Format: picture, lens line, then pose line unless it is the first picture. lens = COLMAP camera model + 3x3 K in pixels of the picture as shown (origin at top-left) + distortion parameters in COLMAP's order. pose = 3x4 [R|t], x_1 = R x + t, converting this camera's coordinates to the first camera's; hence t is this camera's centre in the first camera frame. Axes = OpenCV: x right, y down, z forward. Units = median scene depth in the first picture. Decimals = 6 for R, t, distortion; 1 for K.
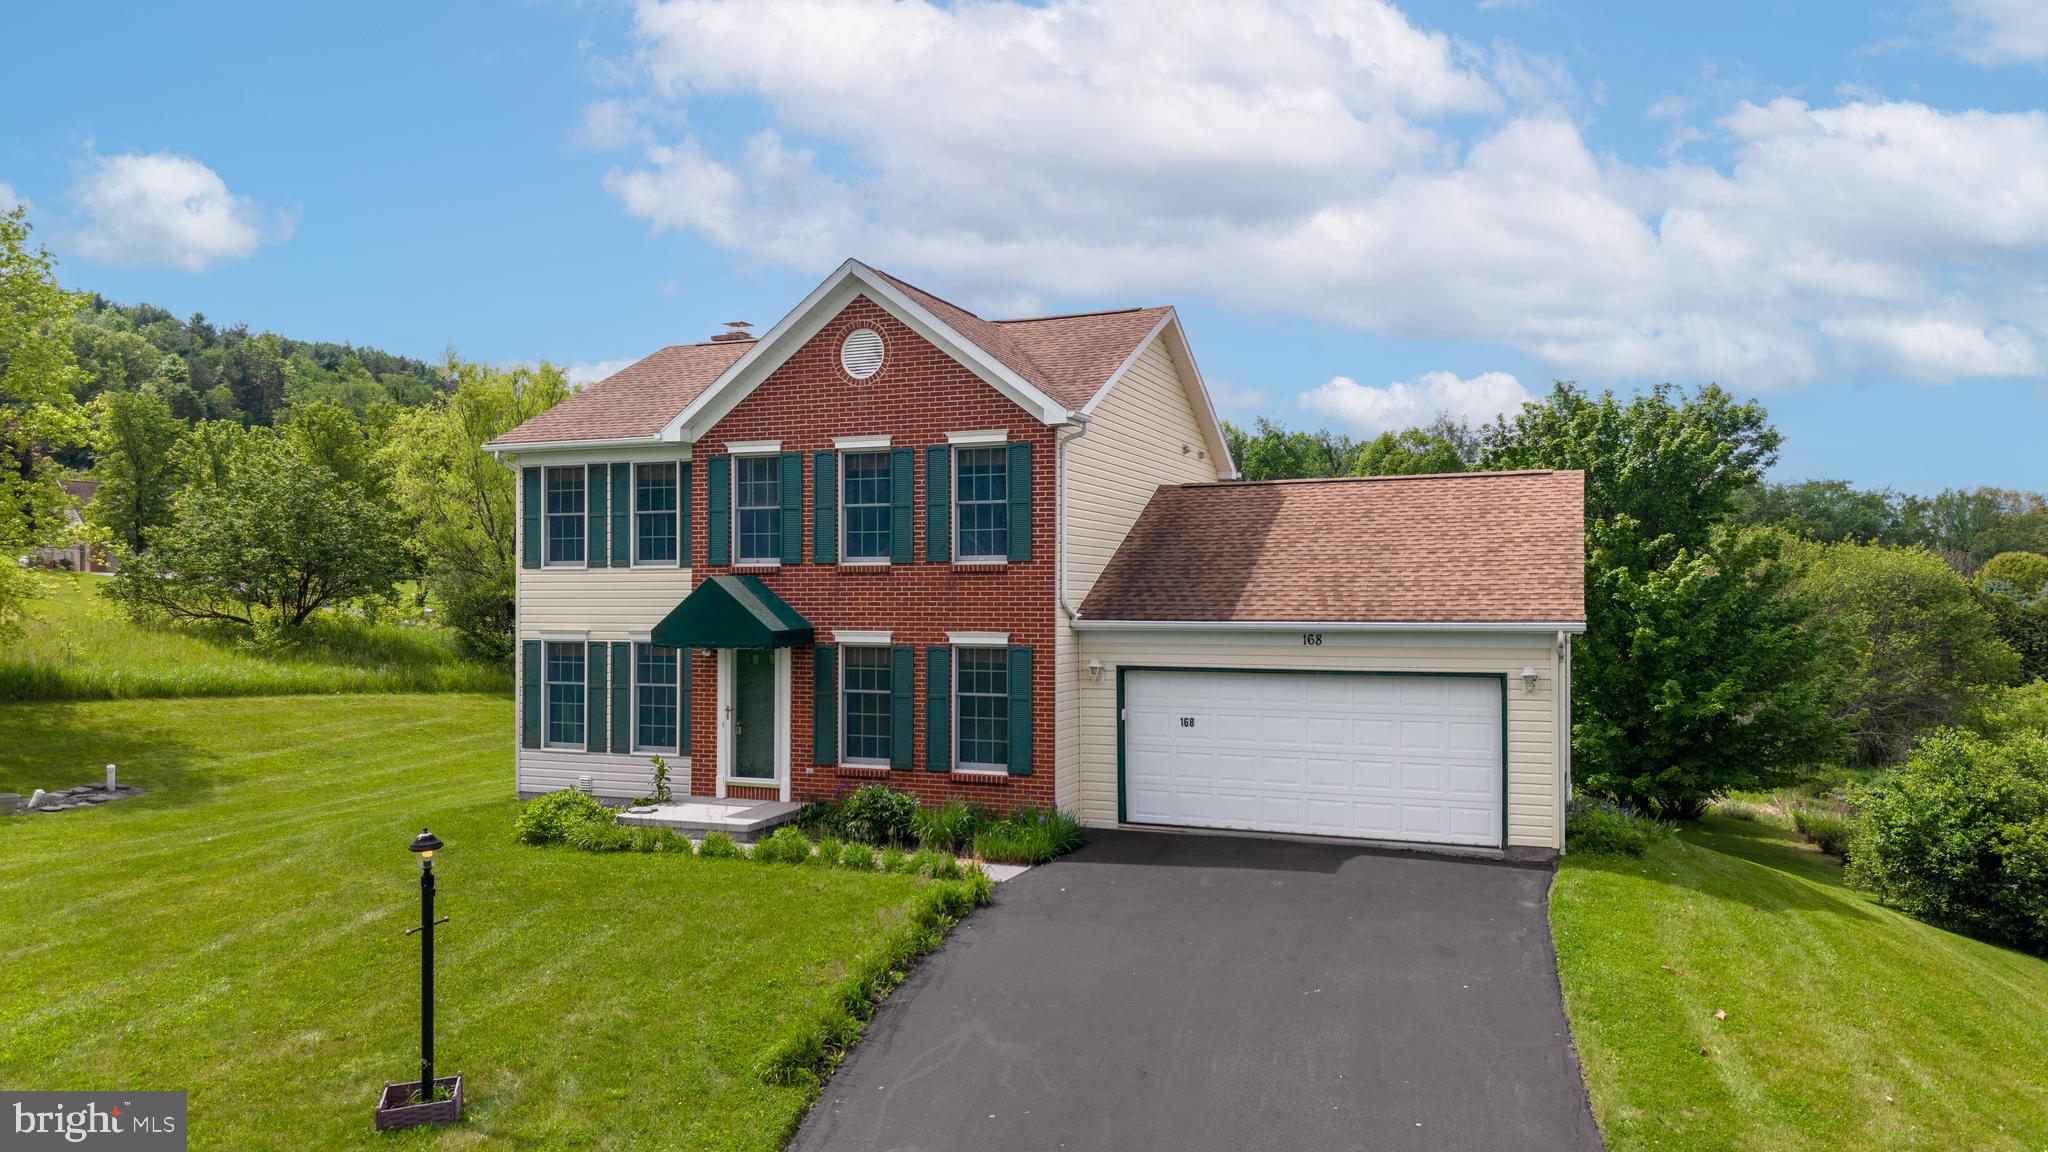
lens RADIAL K [[1349.8, 0, 1024.0], [0, 1349.8, 576.0], [0, 0, 1]] dist [0.080789, -0.091972]
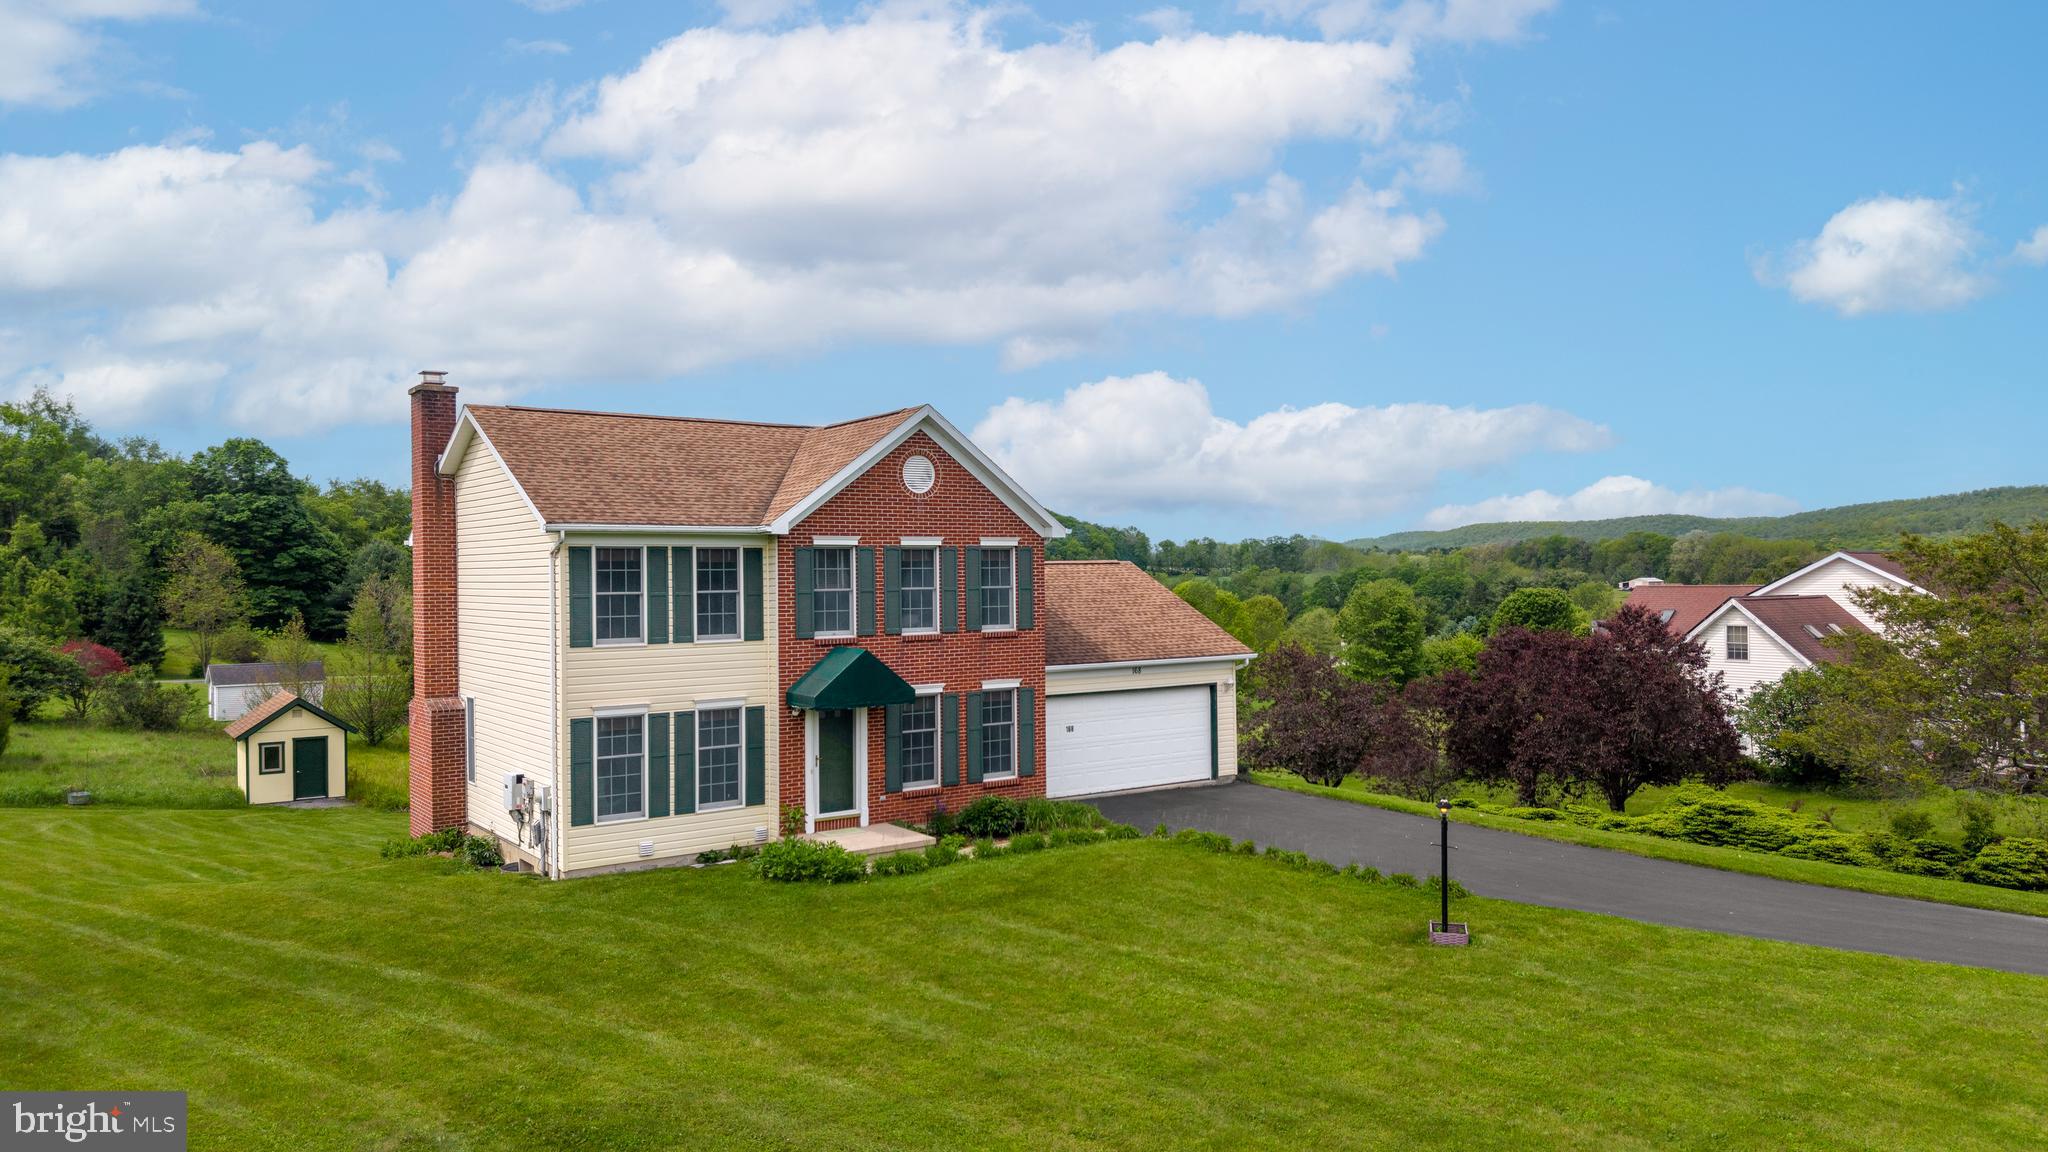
lens RADIAL K [[1349.8, 0, 1024.0], [0, 1349.8, 576.0], [0, 0, 1]] dist [0.080789, -0.091972]
pose [[0.542233, -0.002097, 0.840226, -1.139526], [-0.000584, 0.999996, 0.002873, -0.067267], [-0.840228, -0.002049, 0.542229, 0.198310]]
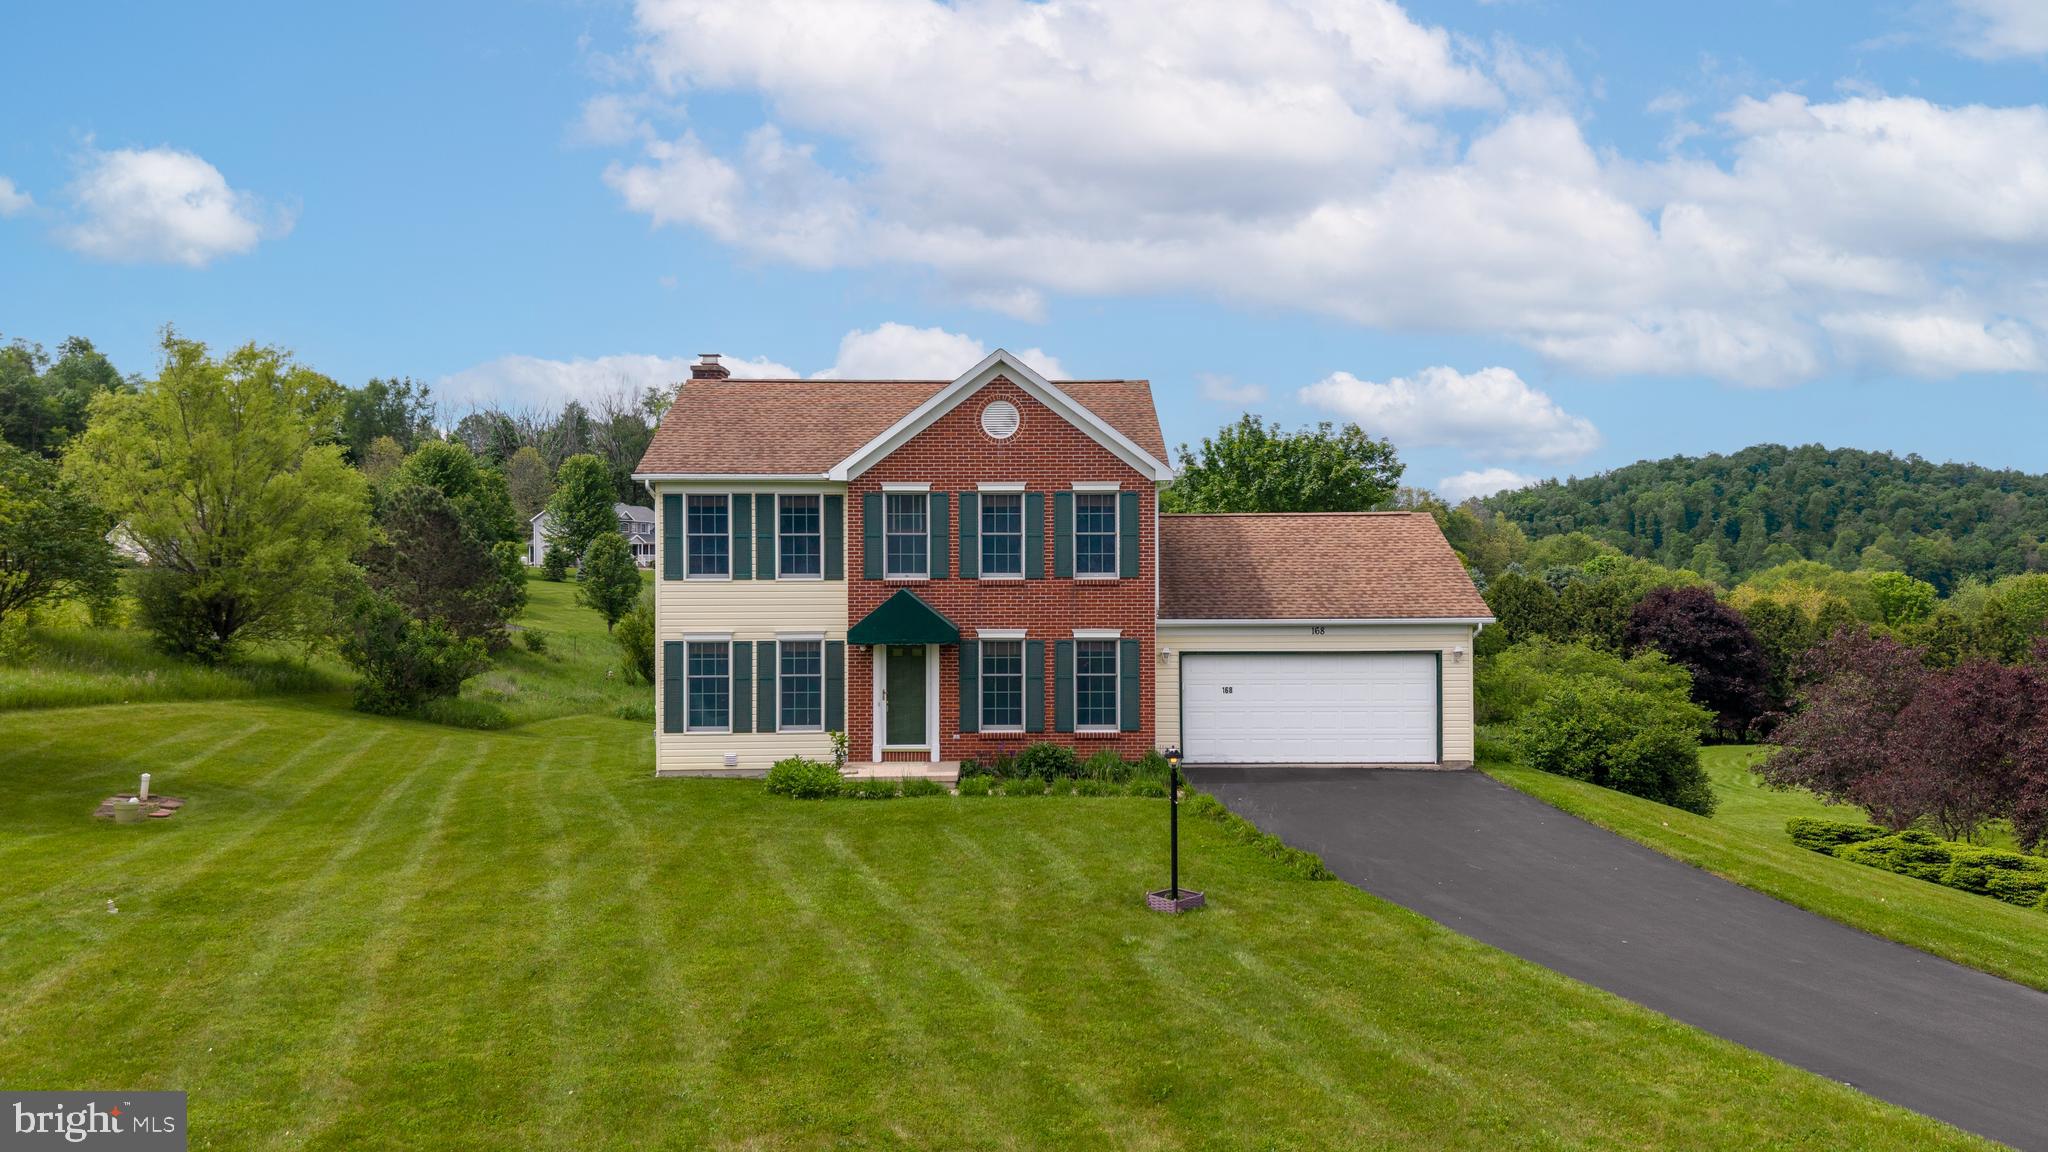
lens RADIAL K [[1464.5, 0, 1024.0], [0, 1464.5, 576.0], [0, 0, 1]] dist [0.139185, -0.000278]
pose [[0.922466, -0.002160, 0.386073, -0.635968], [-0.003841, 0.999884, 0.014771, -0.031914], [-0.386060, -0.015108, 0.922350, -0.323037]]
